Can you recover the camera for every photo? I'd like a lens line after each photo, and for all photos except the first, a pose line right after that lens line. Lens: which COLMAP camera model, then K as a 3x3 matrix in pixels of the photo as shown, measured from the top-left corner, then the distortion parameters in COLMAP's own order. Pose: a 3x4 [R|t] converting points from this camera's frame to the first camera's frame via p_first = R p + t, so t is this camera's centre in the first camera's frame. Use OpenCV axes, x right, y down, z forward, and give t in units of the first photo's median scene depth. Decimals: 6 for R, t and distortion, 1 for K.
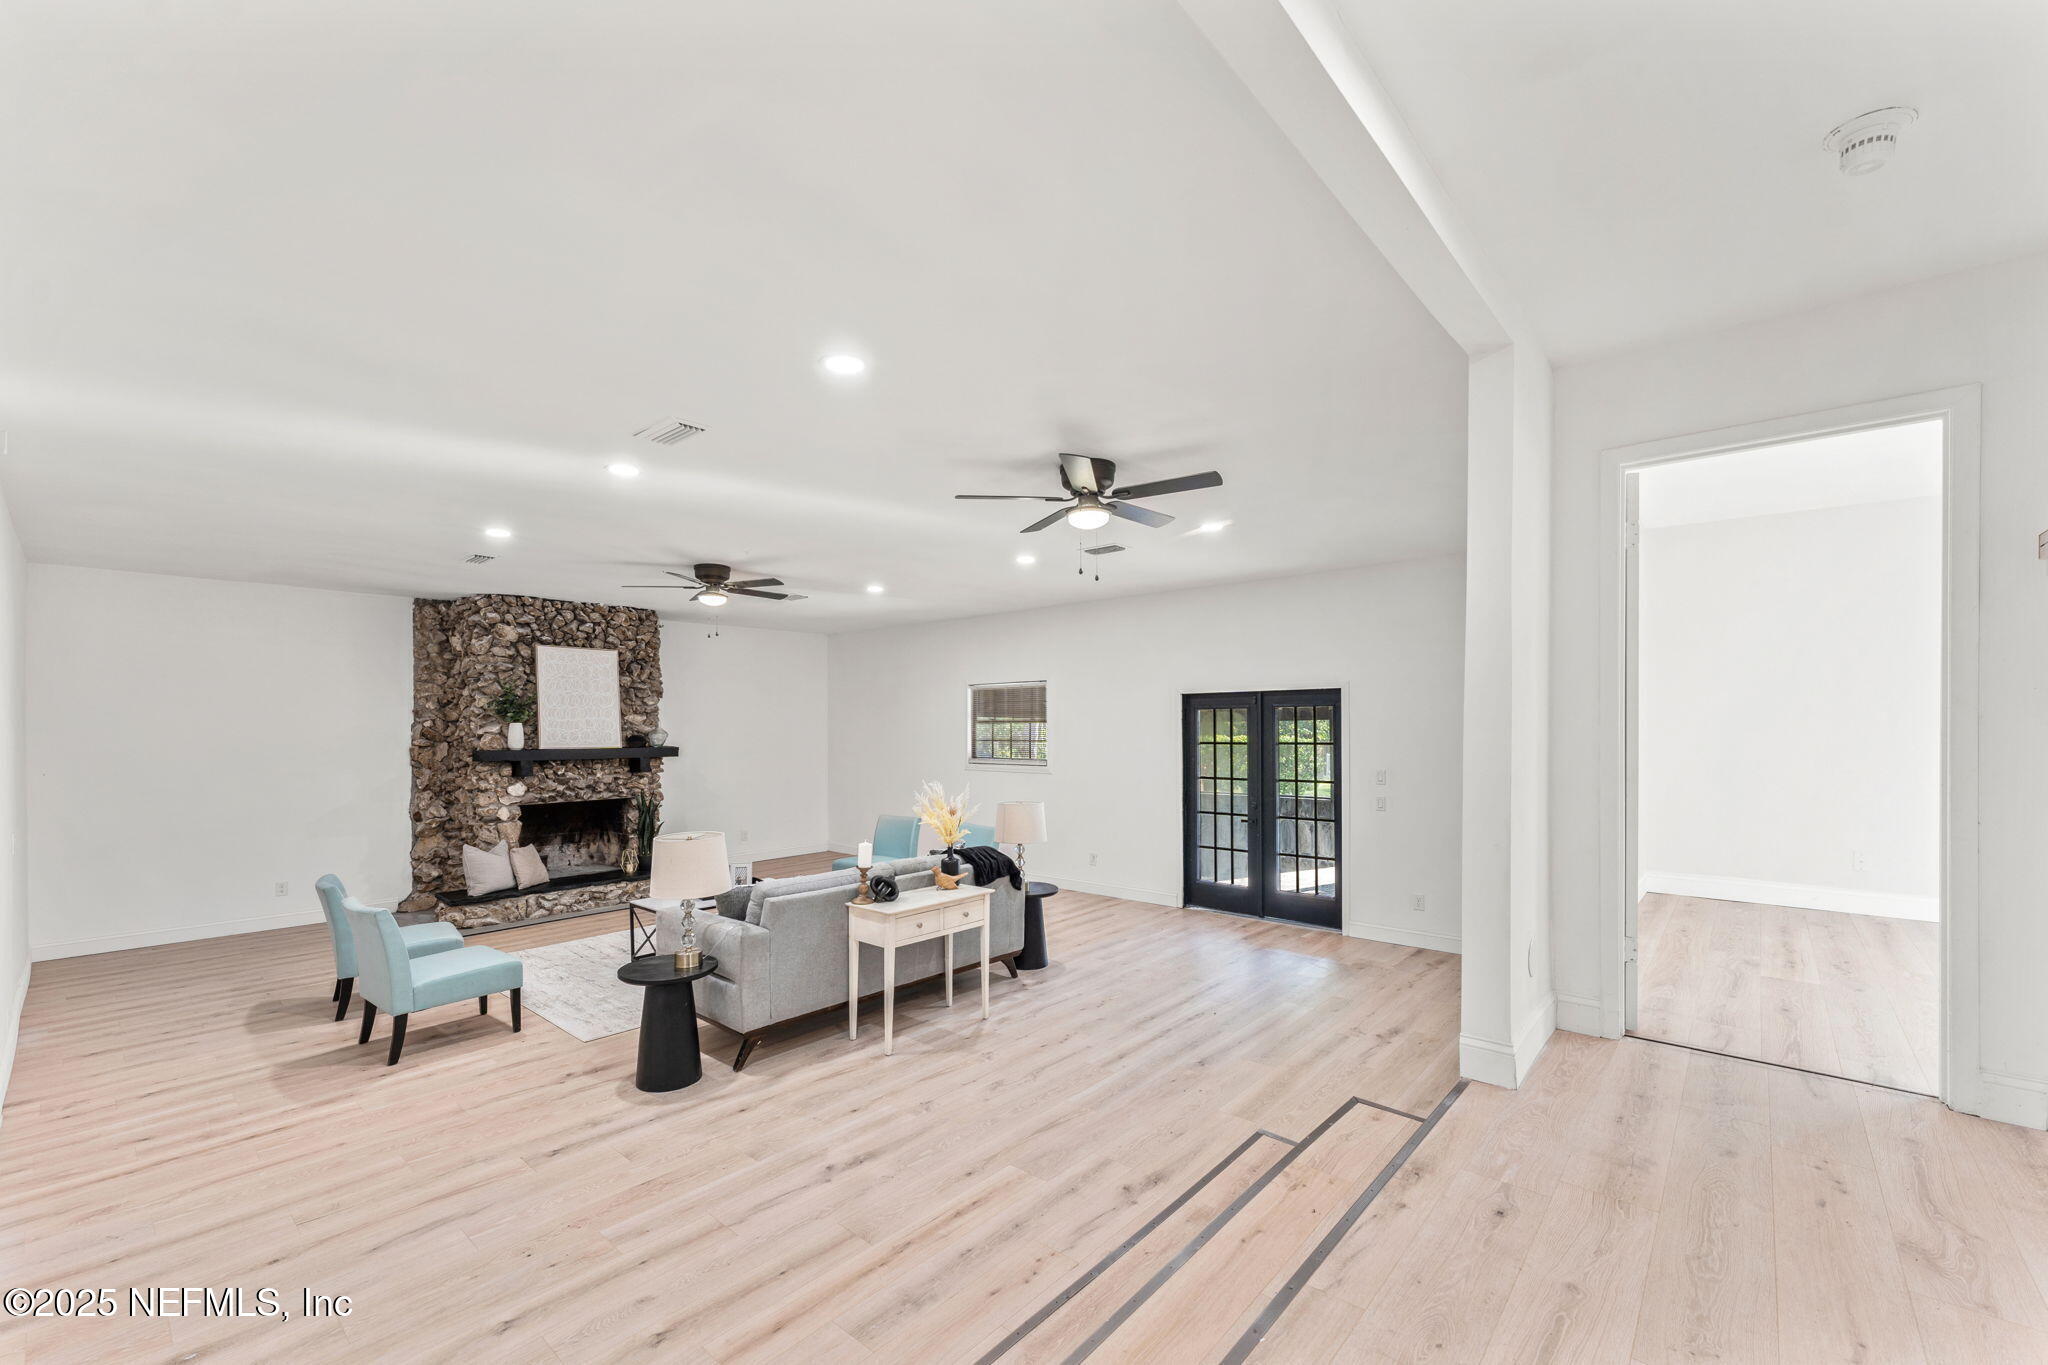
lens RADIAL K [[833.3, 0, 1014.9], [0, 833.3, 730.7], [0, 0, 1]] dist [0.000653, 0.000060]
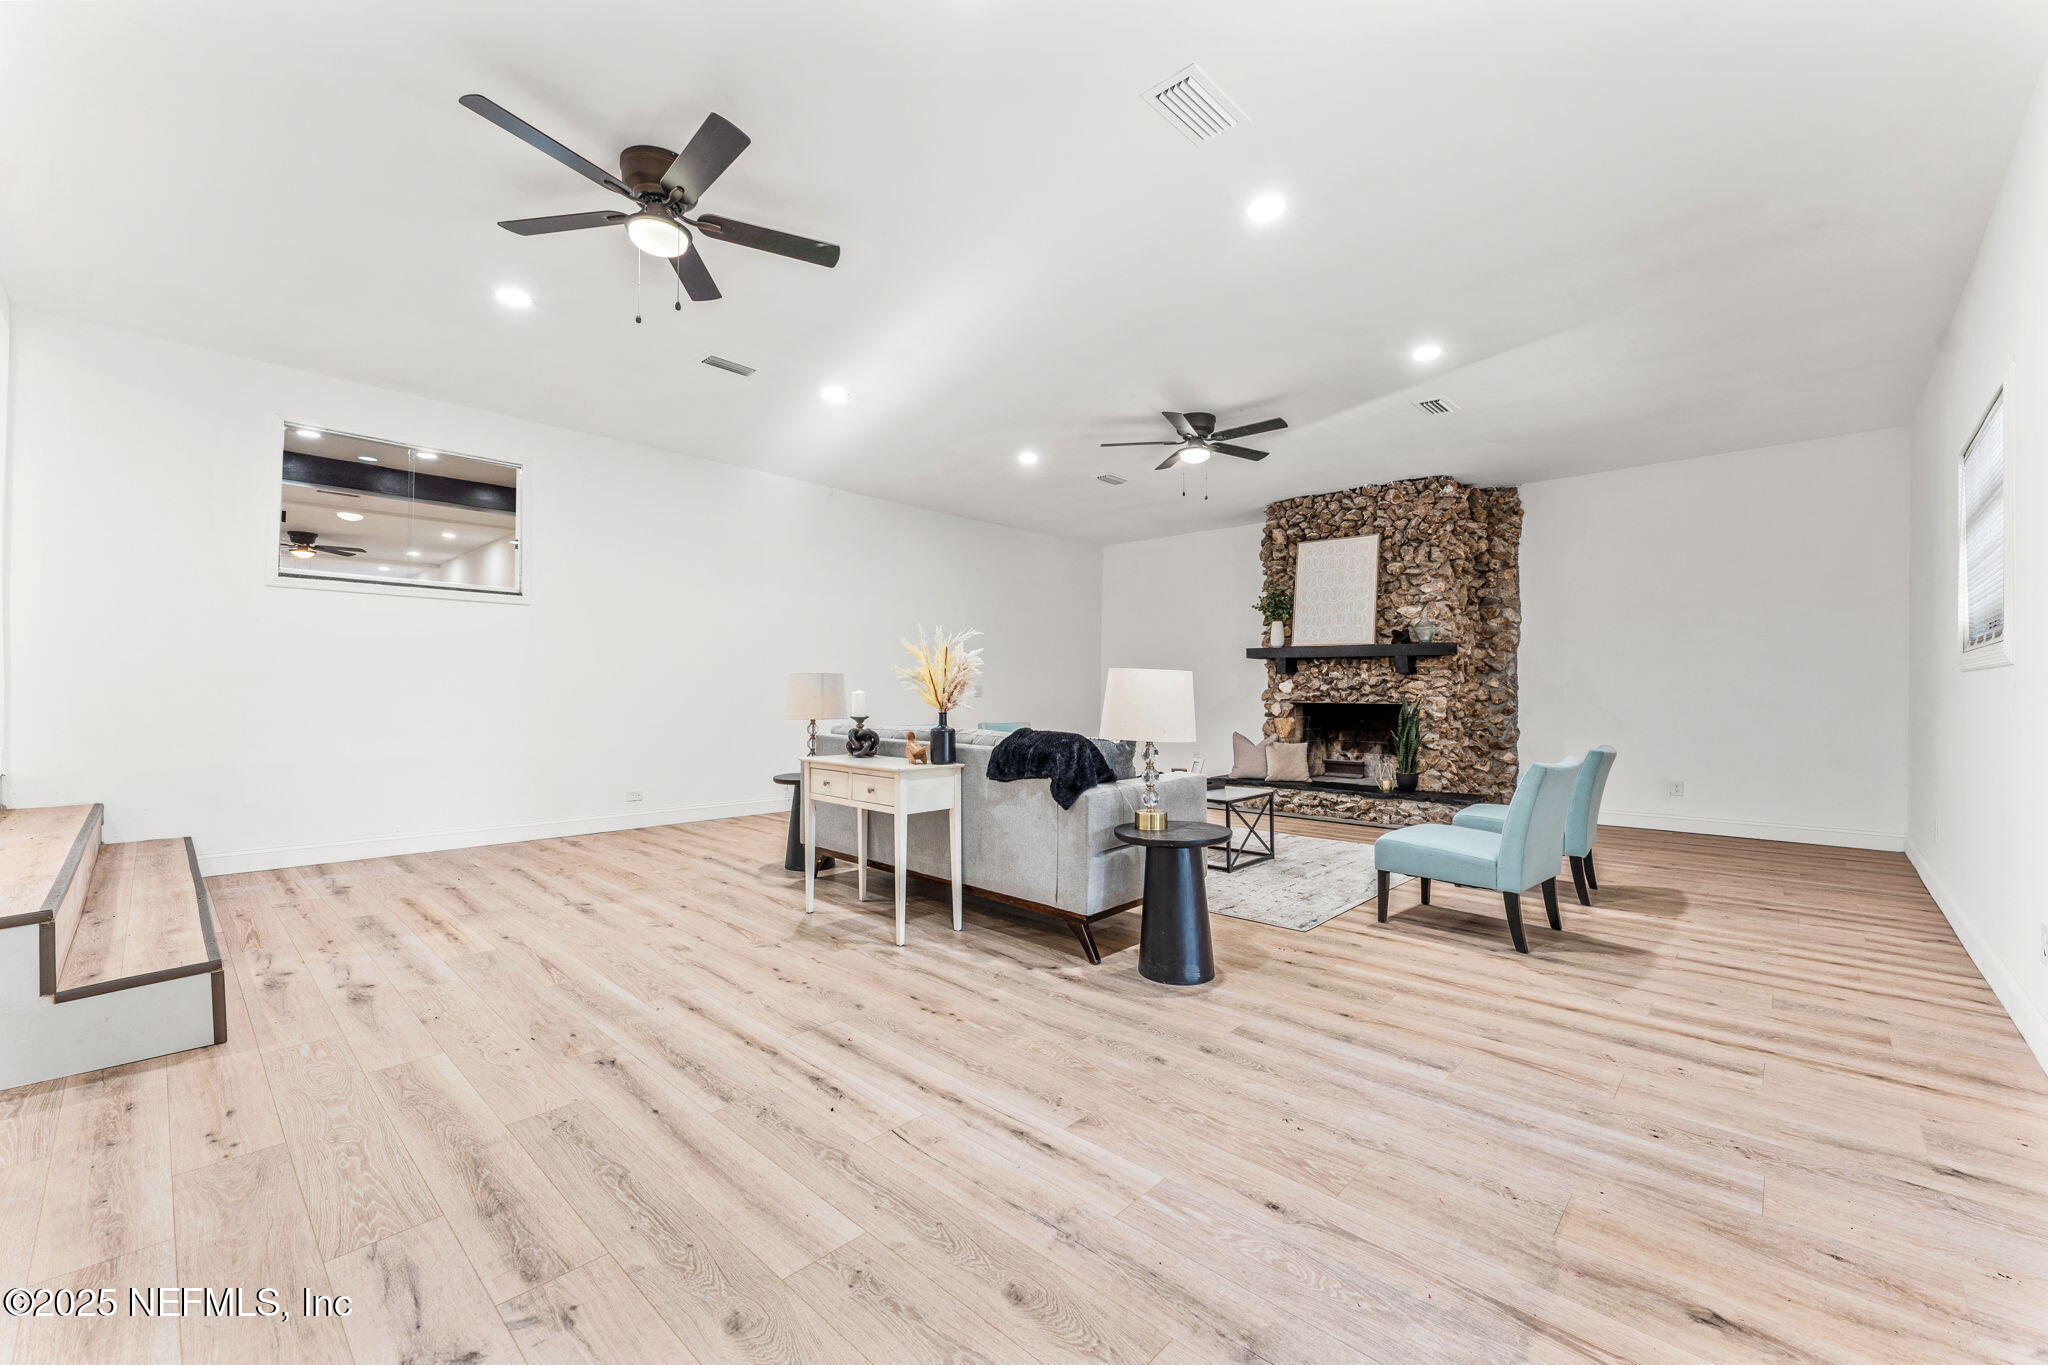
lens RADIAL K [[816.8, 0, 1024.0], [0, 816.8, 682.5], [0, 0, 1]] dist [0.001462, 0.000179]
pose [[-0.023580, -0.003236, -0.999717, 0.419453], [-0.013059, 0.999910, -0.002929, 0.072523], [0.999637, 0.012986, -0.023620, 0.696481]]
